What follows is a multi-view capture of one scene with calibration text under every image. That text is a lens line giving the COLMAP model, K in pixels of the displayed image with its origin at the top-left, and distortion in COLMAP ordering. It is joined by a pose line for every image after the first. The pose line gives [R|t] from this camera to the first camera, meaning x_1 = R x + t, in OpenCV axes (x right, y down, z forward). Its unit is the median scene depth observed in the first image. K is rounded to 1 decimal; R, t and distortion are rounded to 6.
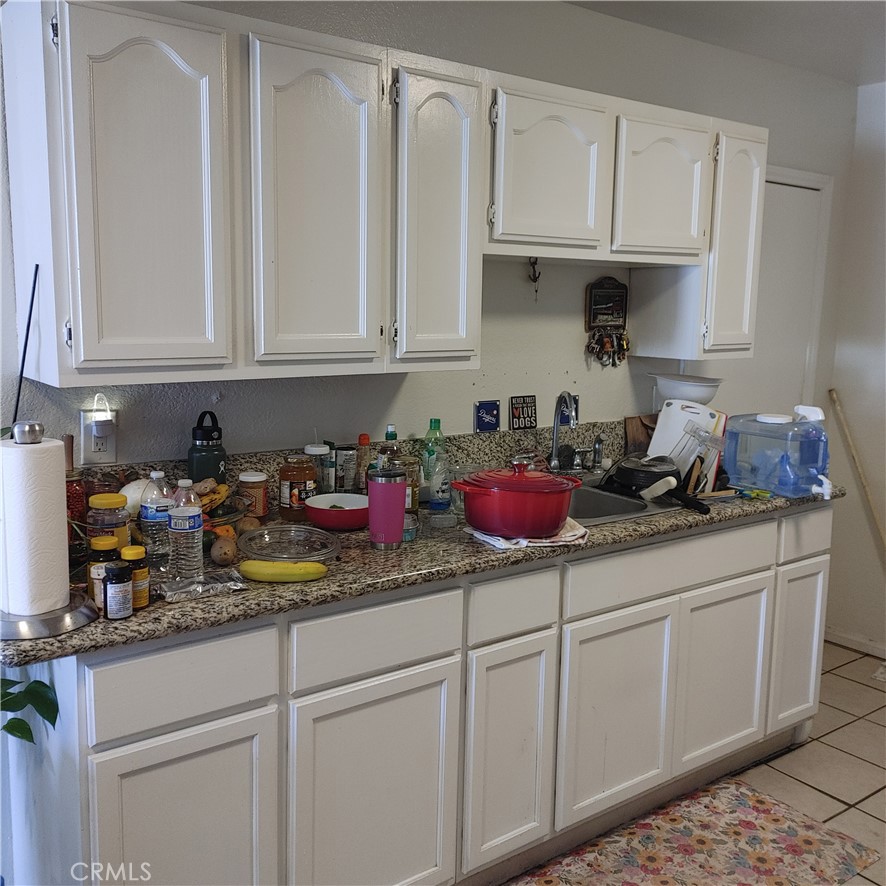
lens RADIAL K [[898.3, 0, 441.9], [0, 898.3, 436.2], [0, 0, 1]] dist [0.036104, -0.032422]
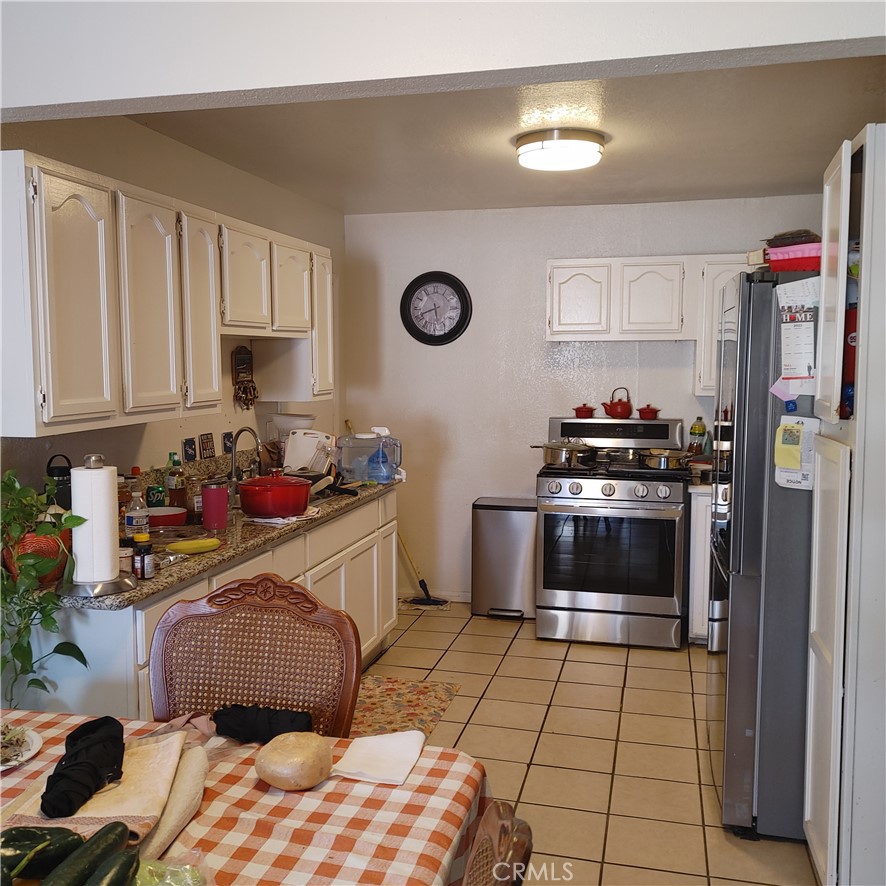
lens RADIAL K [[898.6, 0, 420.7], [0, 898.6, 443.6], [0, 0, 1]] dist [0.014466, -0.007552]
pose [[0.786464, -0.078335, 0.612649, -0.542773], [0.109142, 0.993941, -0.013018, 0.026051], [-0.607917, 0.077104, 0.790248, -0.304970]]
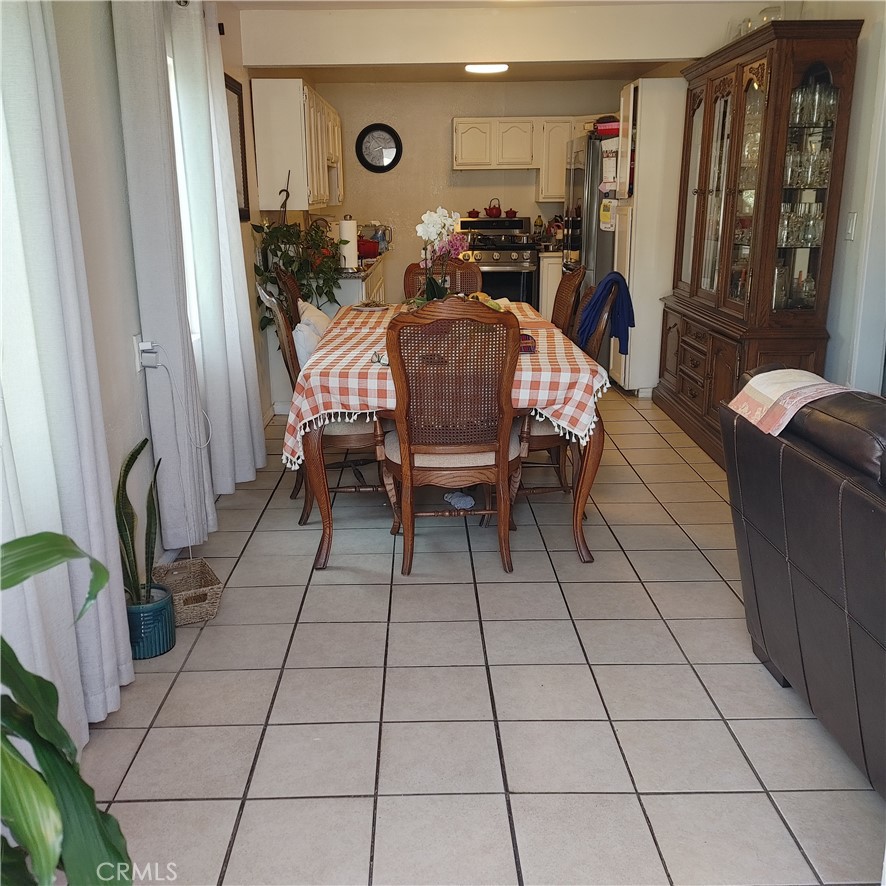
lens RADIAL K [[898.6, 0, 420.7], [0, 898.6, 443.6], [0, 0, 1]] dist [0.014466, -0.007552]
pose [[0.603021, -0.233757, 0.762708, -1.682675], [0.138263, 0.972259, 0.188666, 0.124333], [-0.785652, -0.008315, 0.618613, -0.779705]]
